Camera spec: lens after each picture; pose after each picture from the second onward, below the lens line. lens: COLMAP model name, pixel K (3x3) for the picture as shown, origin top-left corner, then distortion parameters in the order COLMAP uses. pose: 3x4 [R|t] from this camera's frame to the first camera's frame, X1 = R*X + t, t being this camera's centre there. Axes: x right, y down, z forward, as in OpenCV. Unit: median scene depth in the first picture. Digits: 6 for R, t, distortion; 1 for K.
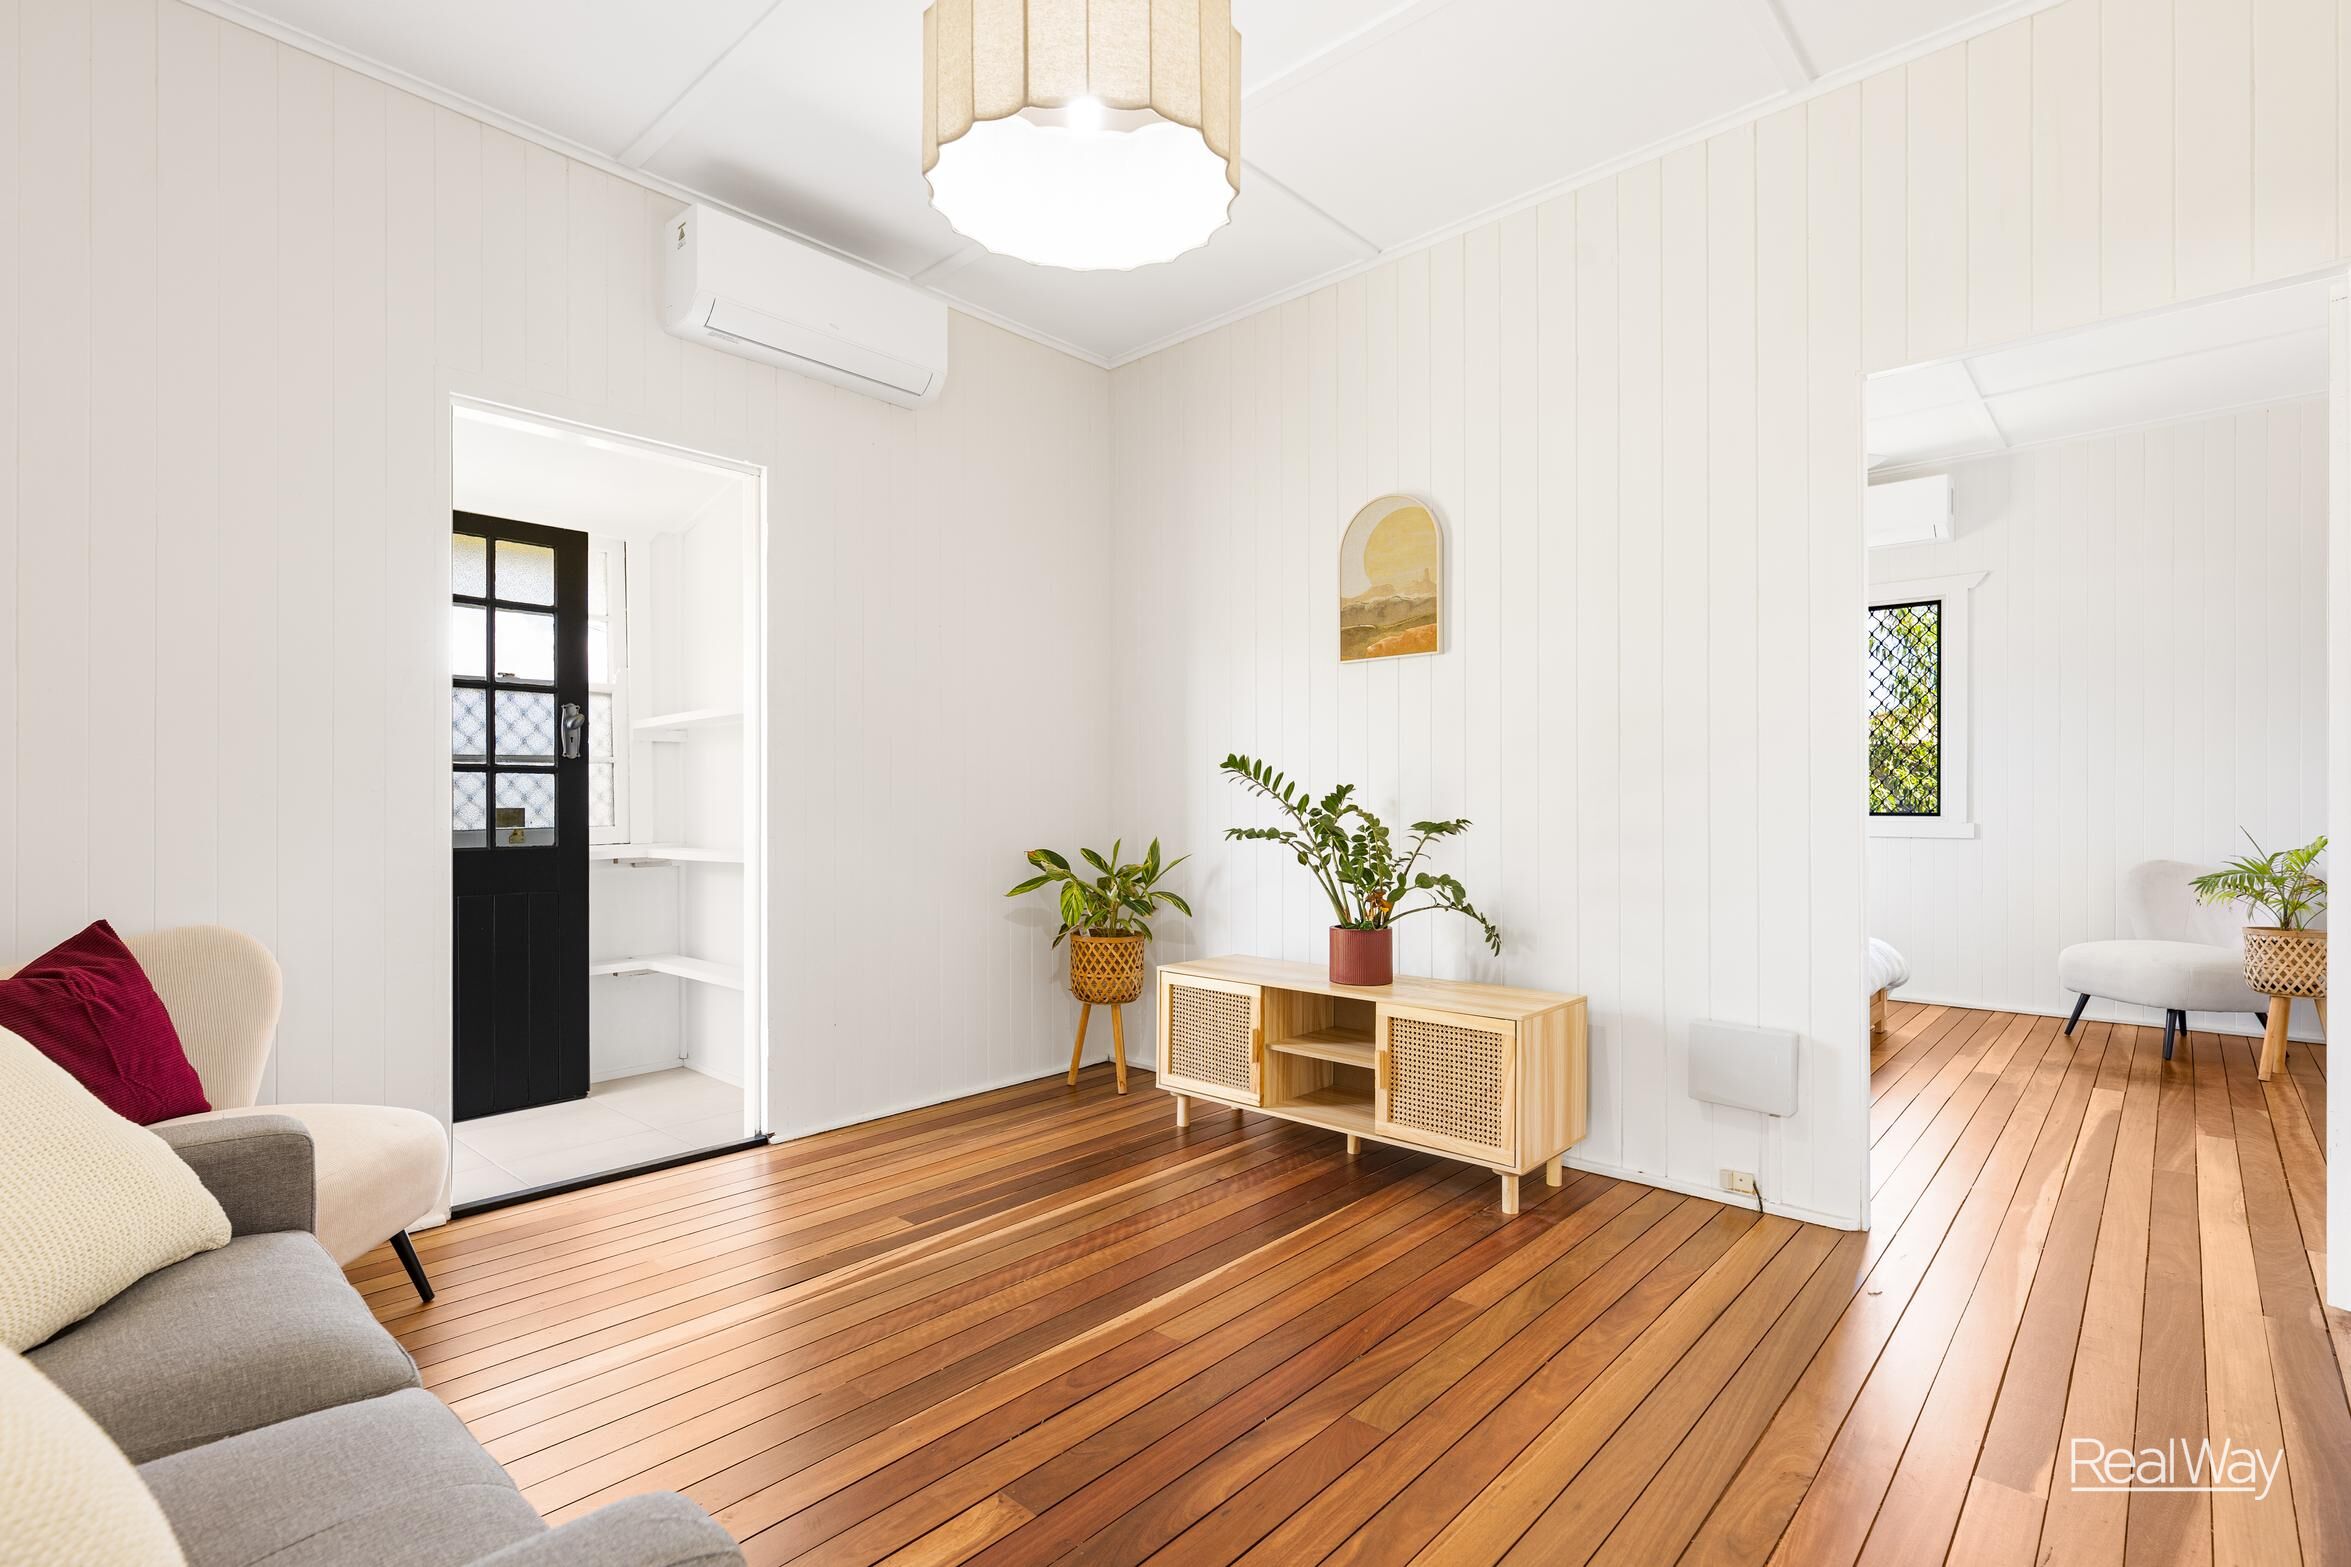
lens RADIAL K [[1104.2, 0, 1165.5], [0, 1104.2, 799.4], [0, 0, 1]] dist [0.000058, -0.000536]
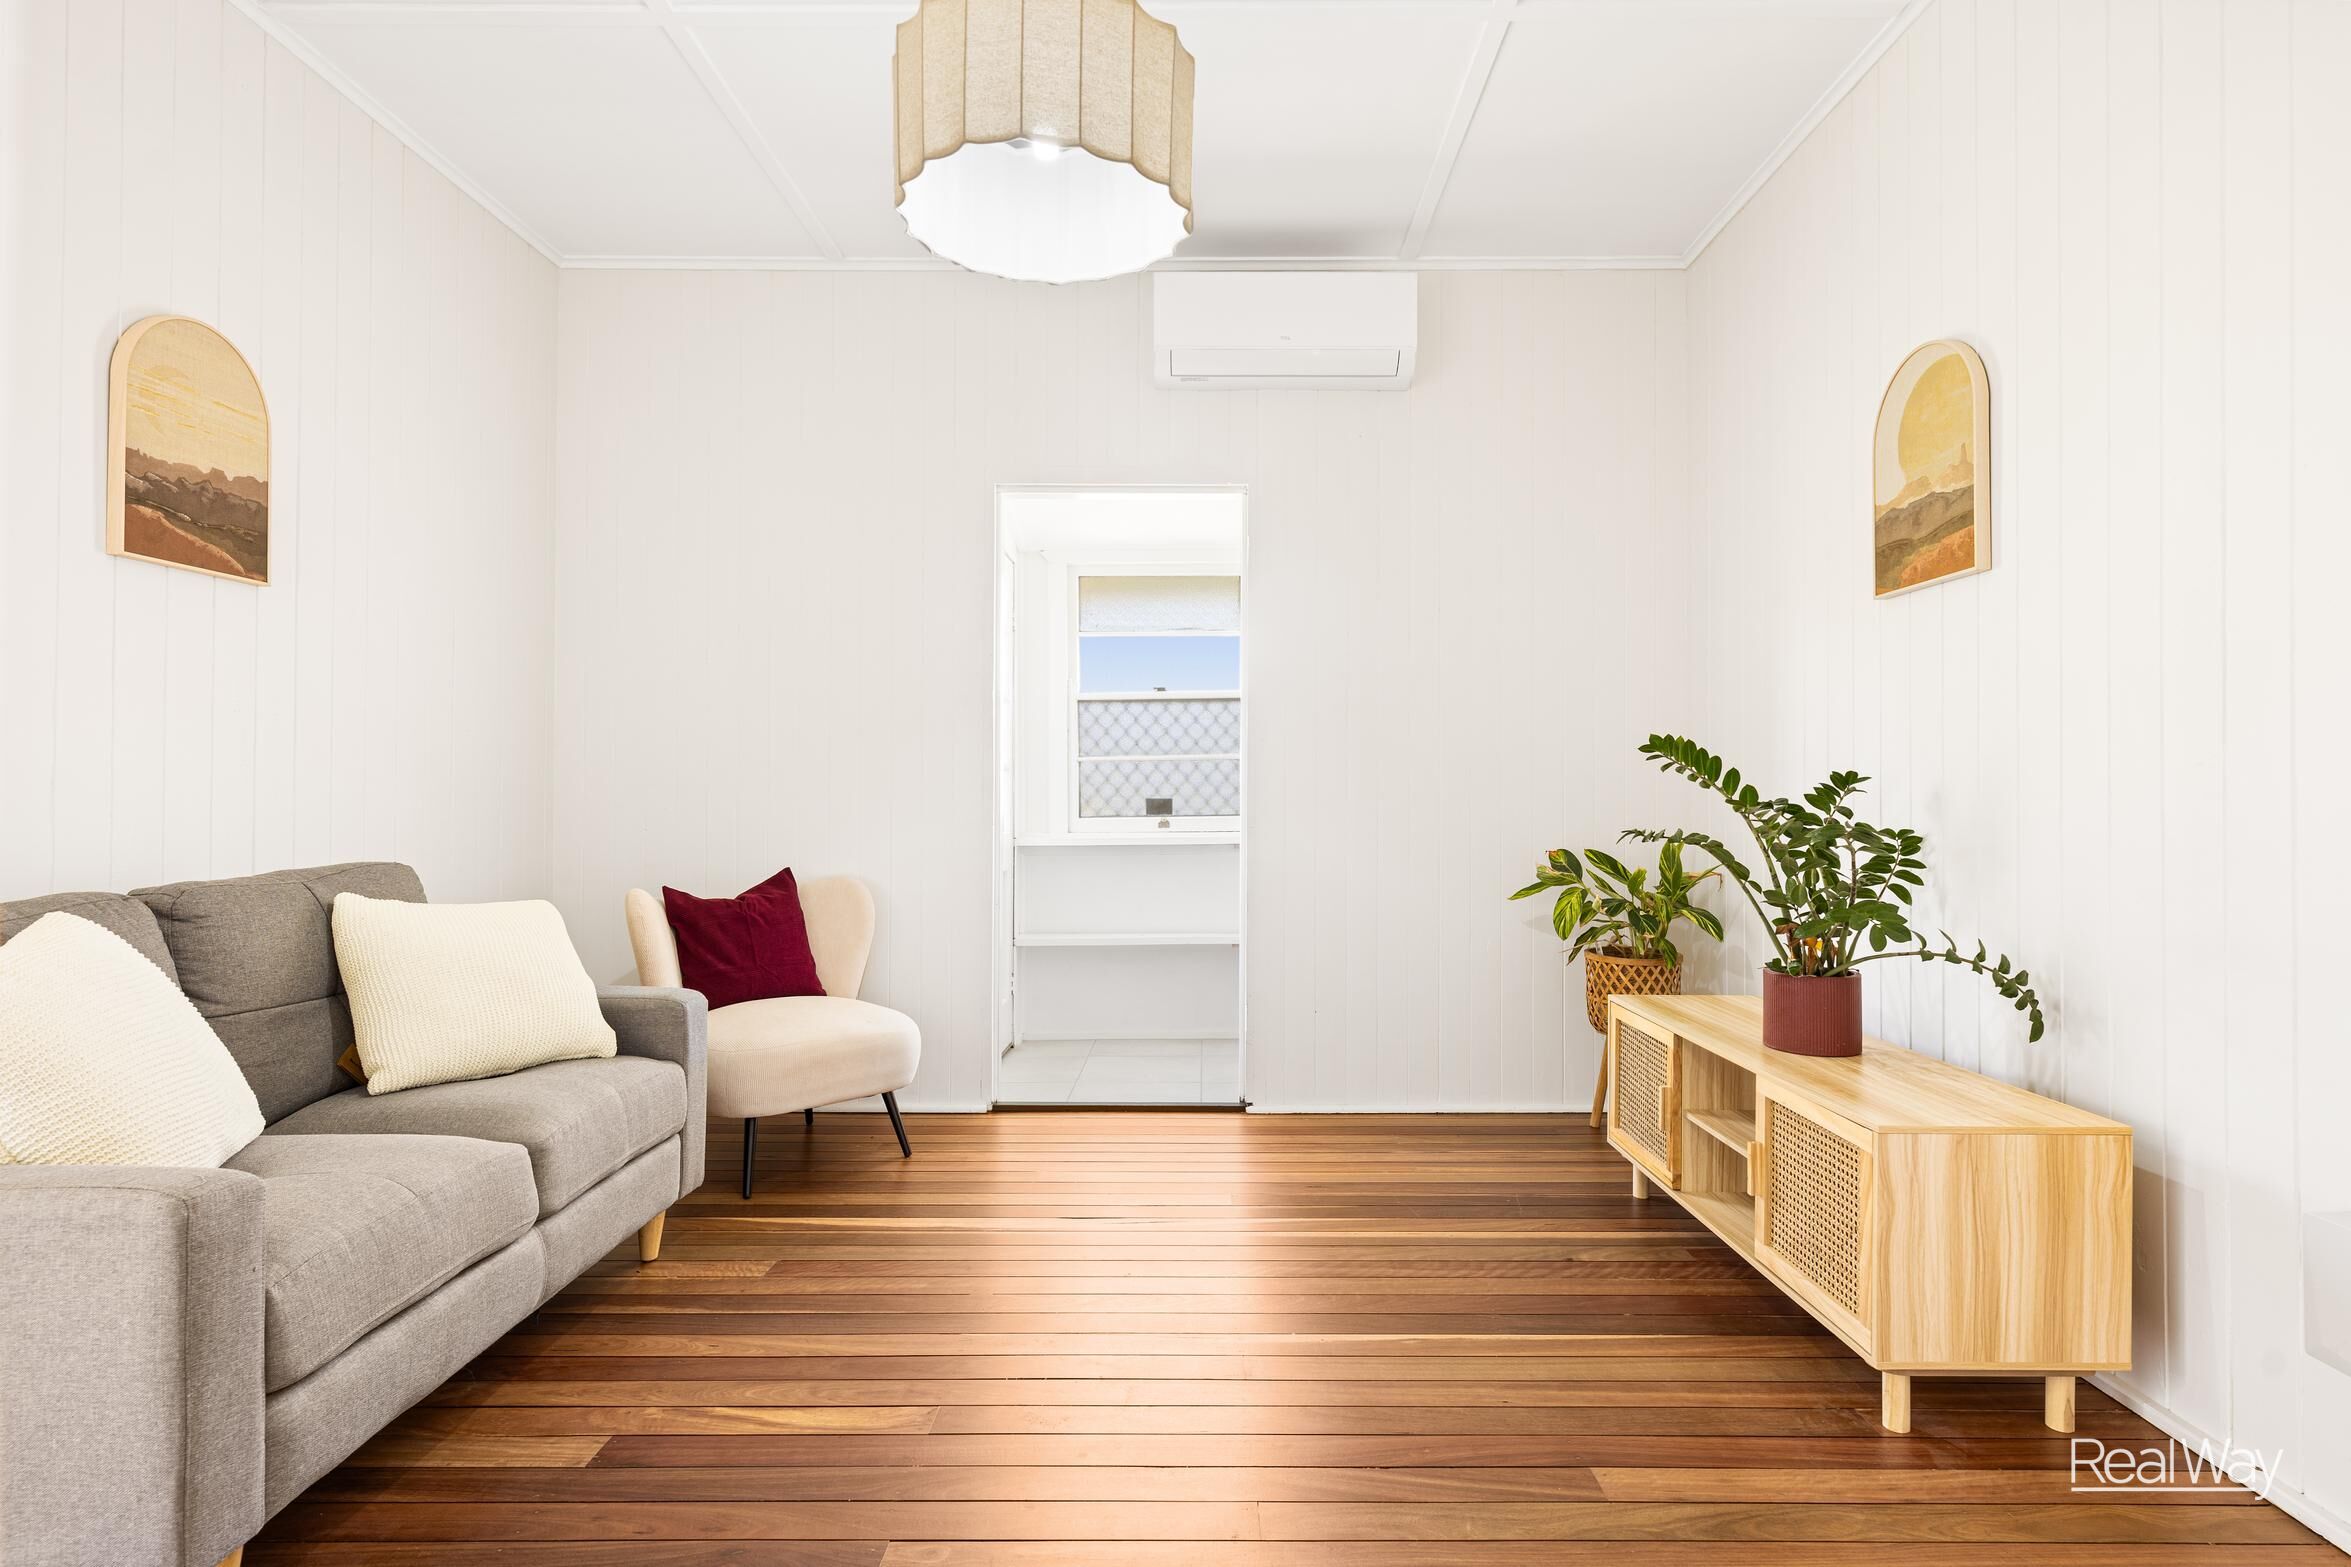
lens RADIAL K [[1175.6, 0, 1178.8], [0, 1175.6, 778.5], [0, 0, 1]] dist [-0.001416, -0.000780]
pose [[0.669173, -0.008610, -0.743057, 0.445874], [0.001390, 0.999946, -0.010335, -0.001690], [0.743105, 0.005883, 0.669149, 0.181047]]
